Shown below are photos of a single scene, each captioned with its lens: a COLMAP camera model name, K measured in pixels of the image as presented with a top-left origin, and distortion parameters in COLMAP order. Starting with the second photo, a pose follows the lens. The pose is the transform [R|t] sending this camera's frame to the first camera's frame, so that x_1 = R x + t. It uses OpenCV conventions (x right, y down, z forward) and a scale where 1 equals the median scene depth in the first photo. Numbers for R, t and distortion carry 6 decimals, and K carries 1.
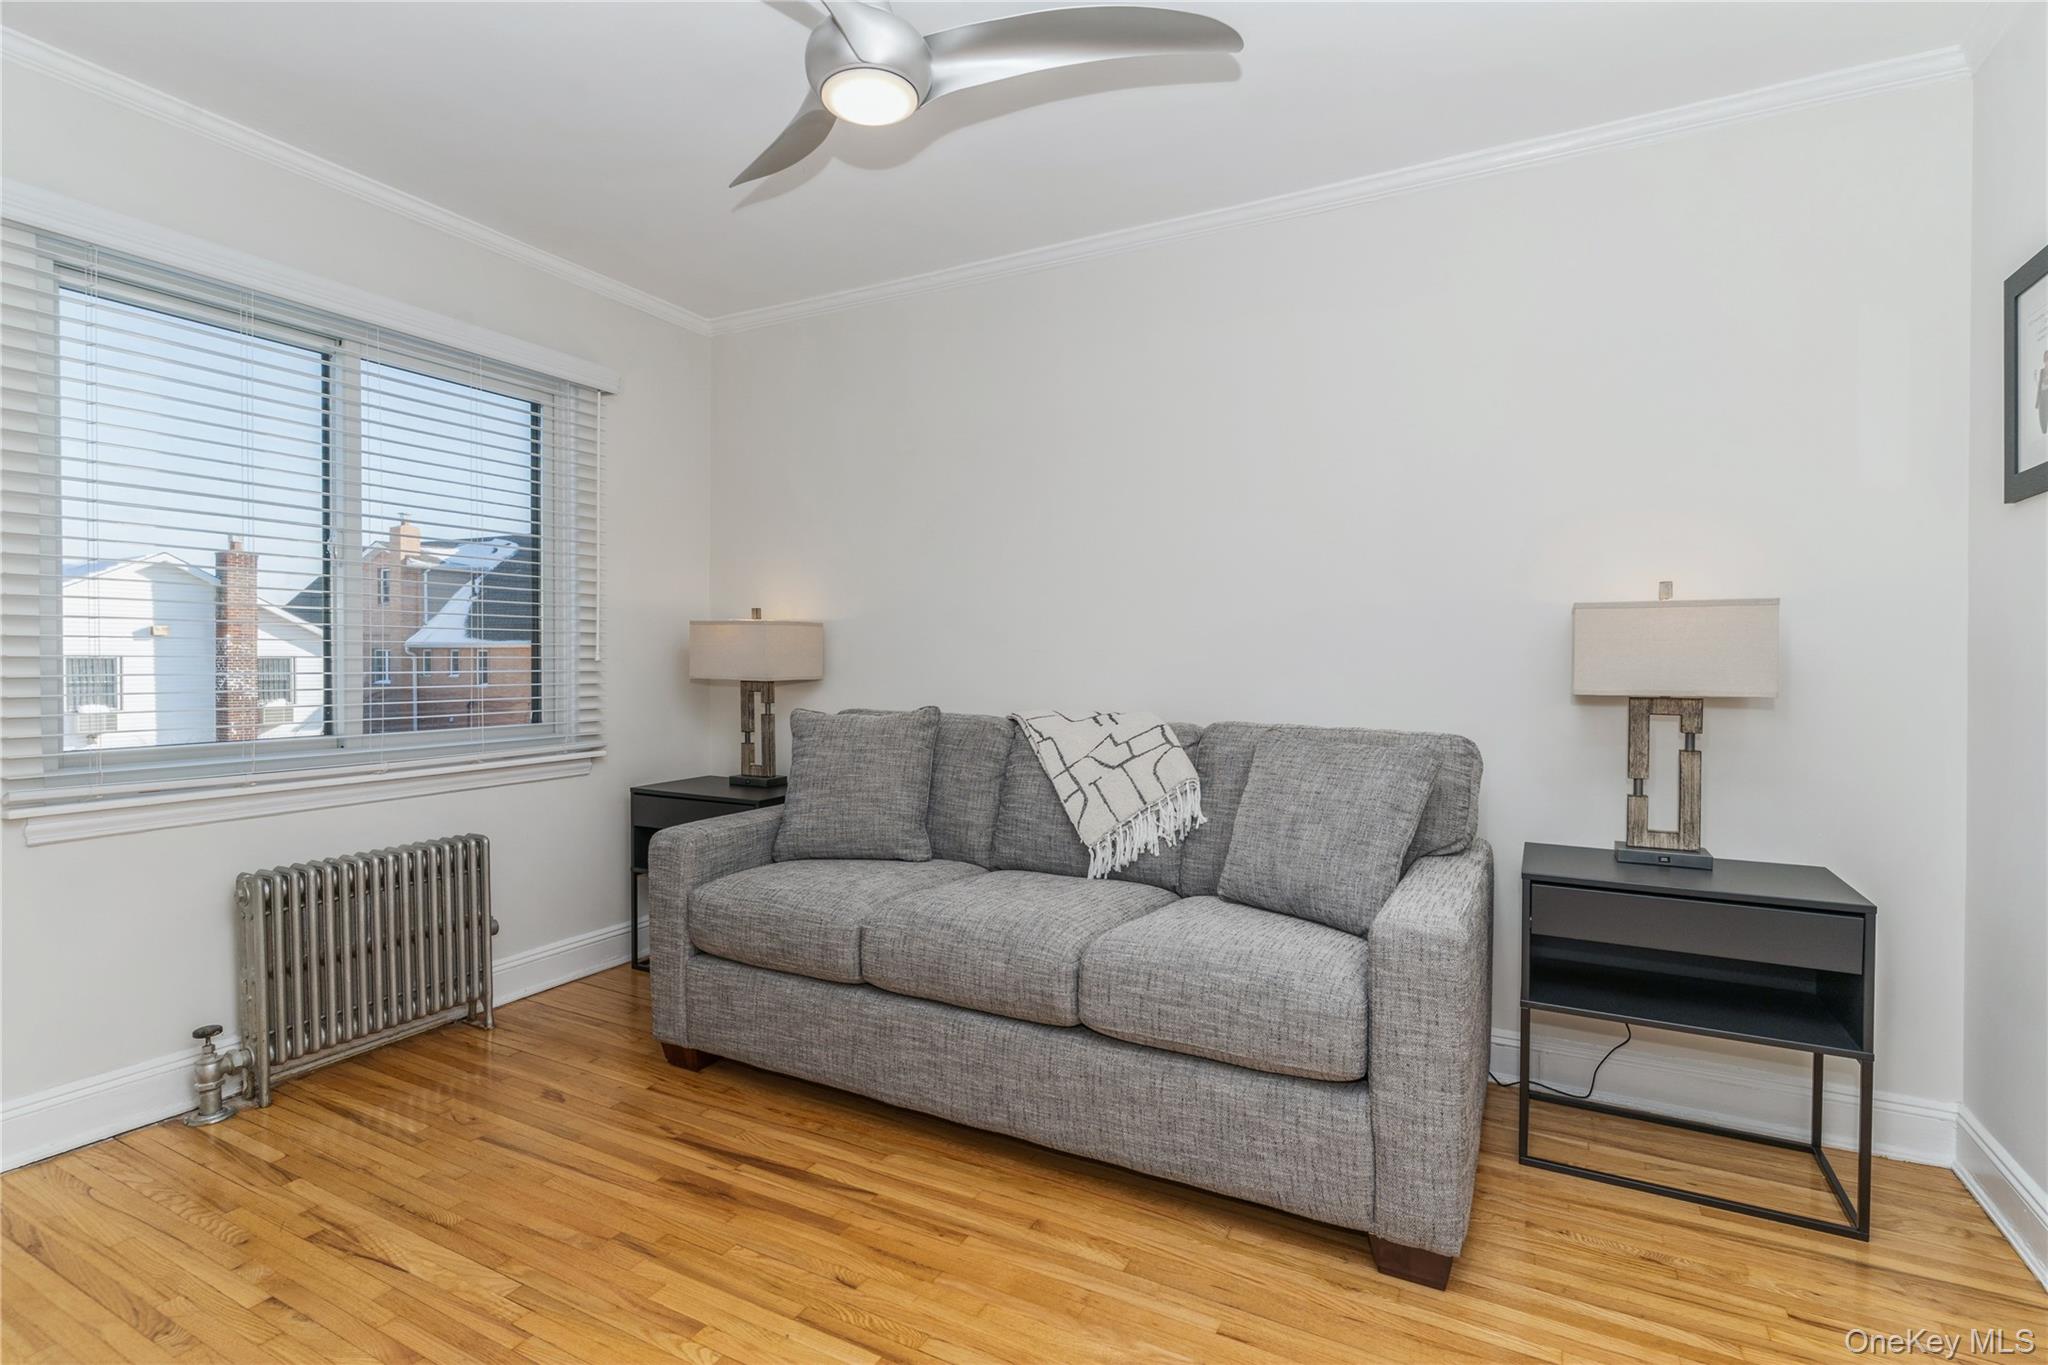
lens RADIAL K [[973.7, 0, 1022.6], [0, 973.7, 666.3], [0, 0, 1]] dist [-0.004074, -0.000897]
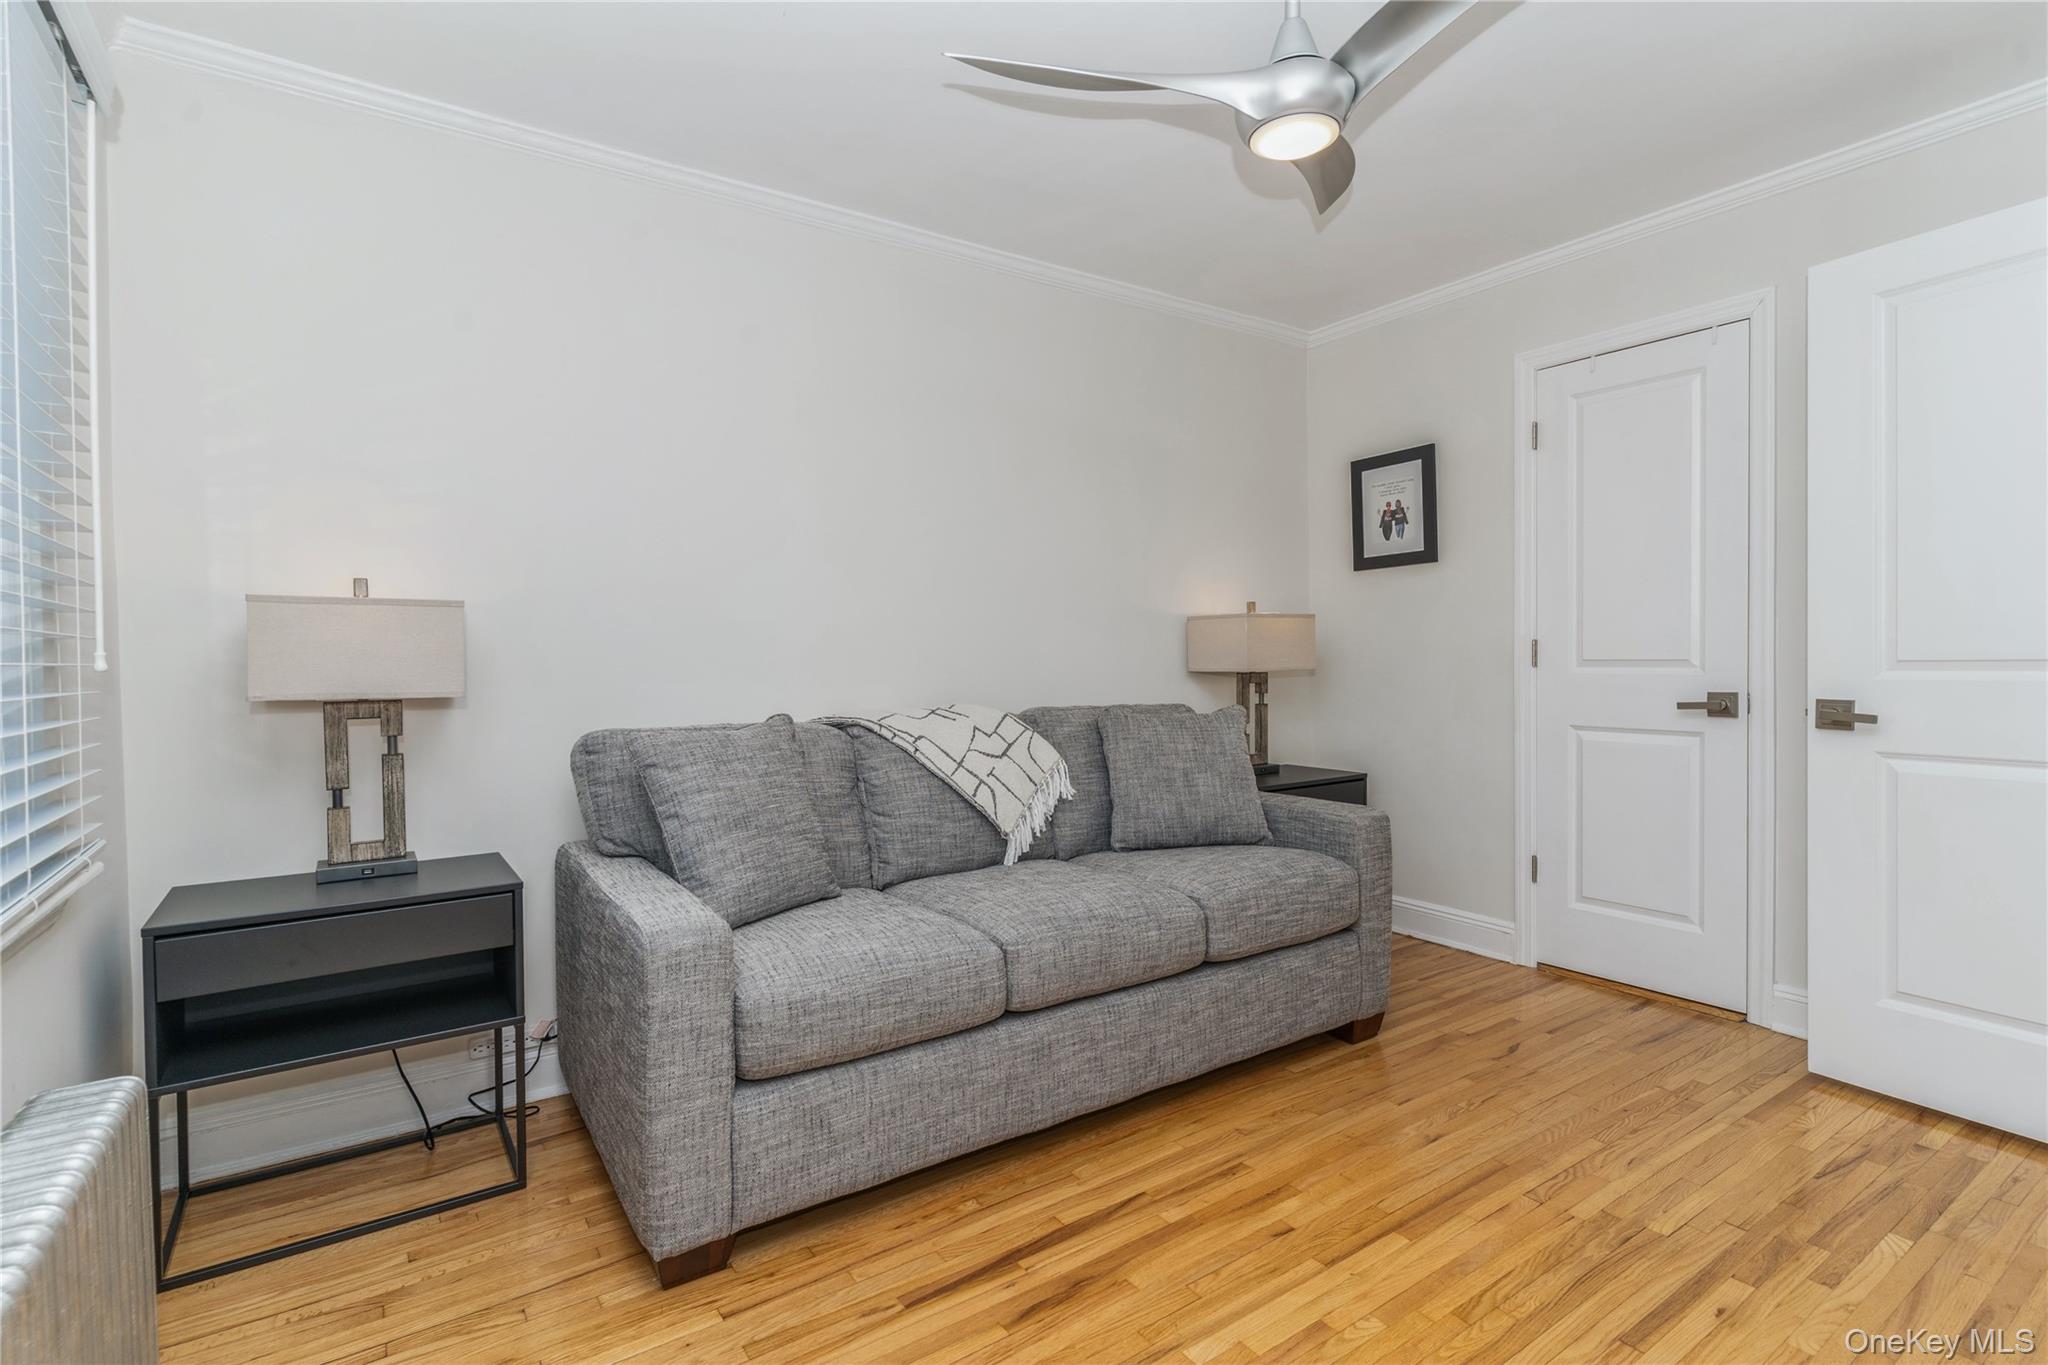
lens RADIAL K [[980.8, 0, 1017.3], [0, 980.8, 660.3], [0, 0, 1]] dist [-0.000053, -0.000160]
pose [[0.462204, -0.014187, 0.886660, -1.006964], [0.022430, 0.999739, 0.004304, -0.004661], [-0.886490, 0.017899, 0.462401, 0.596417]]
